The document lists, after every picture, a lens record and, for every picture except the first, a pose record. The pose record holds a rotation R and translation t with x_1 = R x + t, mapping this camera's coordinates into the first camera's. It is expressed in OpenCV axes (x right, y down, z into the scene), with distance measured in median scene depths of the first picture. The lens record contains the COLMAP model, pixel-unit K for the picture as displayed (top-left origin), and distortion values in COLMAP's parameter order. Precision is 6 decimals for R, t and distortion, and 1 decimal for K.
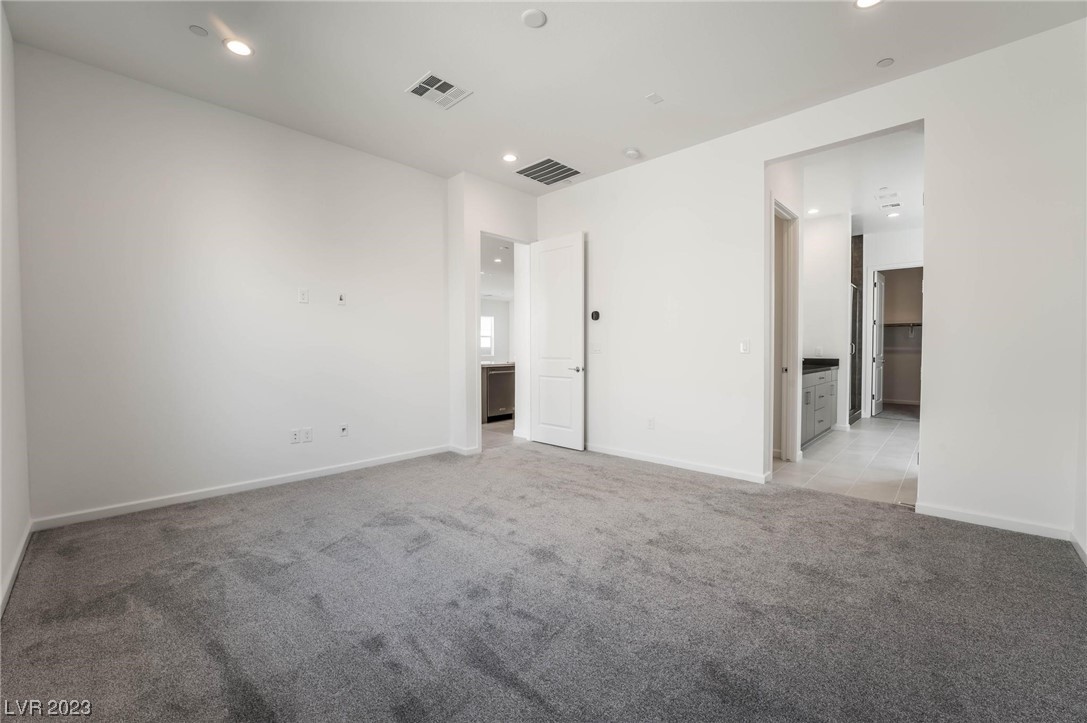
lens RADIAL K [[438.7, 0, 540.7], [0, 438.7, 361.8], [0, 0, 1]] dist [-0.024177, -0.001605]
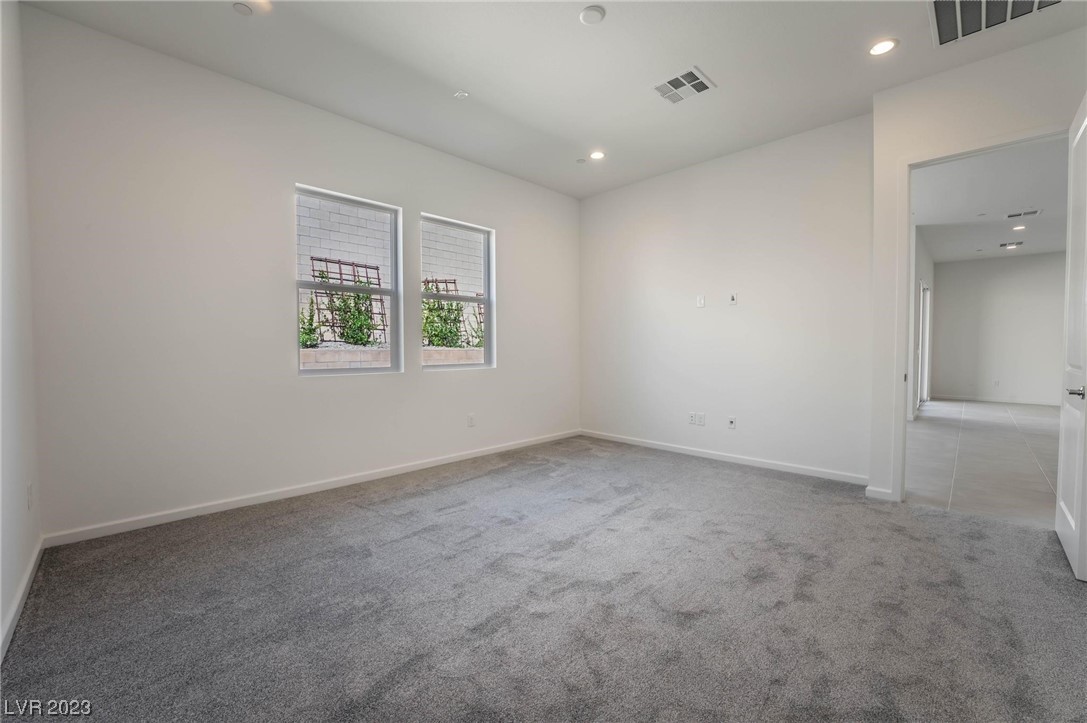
lens RADIAL K [[438.7, 0, 545.3], [0, 438.7, 360.8], [0, 0, 1]] dist [-0.024177, -0.001605]
pose [[-0.020378, 0.031974, -0.999281, 0.859924], [-0.022117, 0.999229, 0.032423, -0.025960], [0.999548, 0.022761, -0.019655, 0.788123]]
